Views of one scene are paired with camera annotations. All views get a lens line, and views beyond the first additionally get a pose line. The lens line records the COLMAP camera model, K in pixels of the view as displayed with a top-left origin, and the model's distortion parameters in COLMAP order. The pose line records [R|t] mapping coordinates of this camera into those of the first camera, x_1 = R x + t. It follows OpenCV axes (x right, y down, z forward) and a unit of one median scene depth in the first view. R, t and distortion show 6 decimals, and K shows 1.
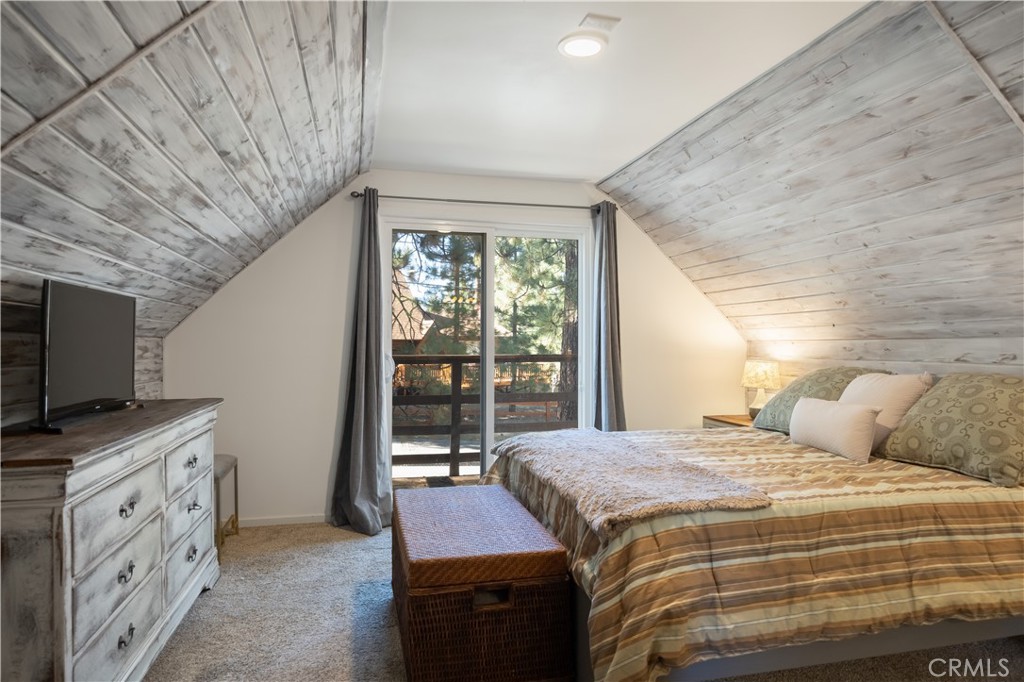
lens RADIAL K [[591.4, 0, 512.0], [0, 591.4, 341.0], [0, 0, 1]] dist [0.000040, 0.000047]
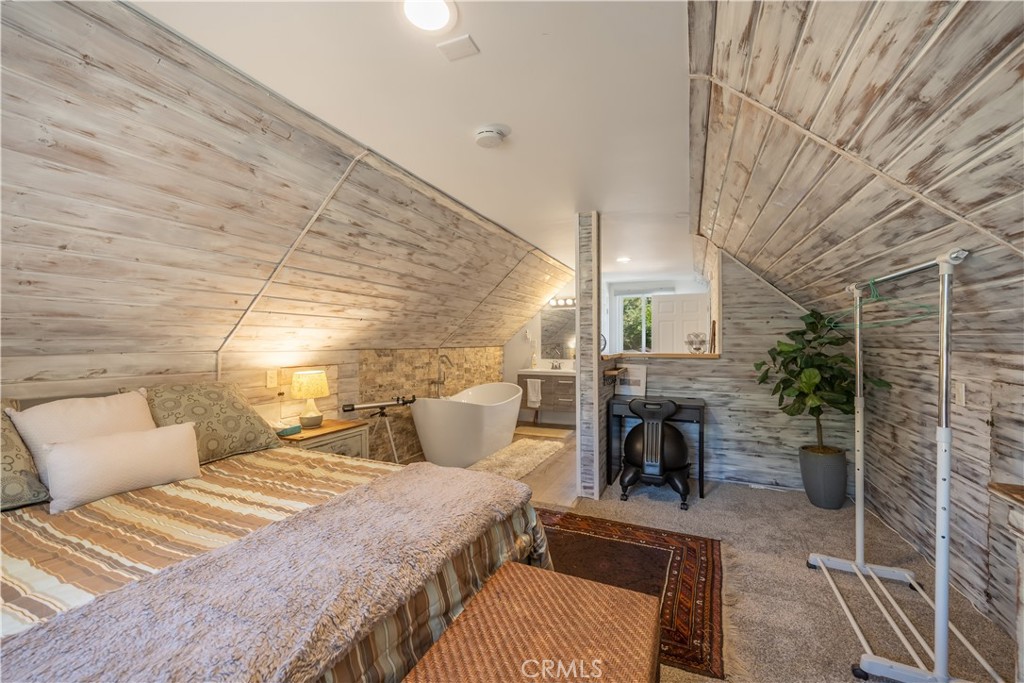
lens RADIAL K [[396.9, 0, 508.1], [0, 396.9, 342.4], [0, 0, 1]] dist [0.000508, 0.000028]
pose [[-0.769296, -0.002531, 0.638887, -0.274930], [-0.004982, 0.999986, -0.002039, -0.033604], [-0.638873, -0.004752, -0.769298, 1.164697]]
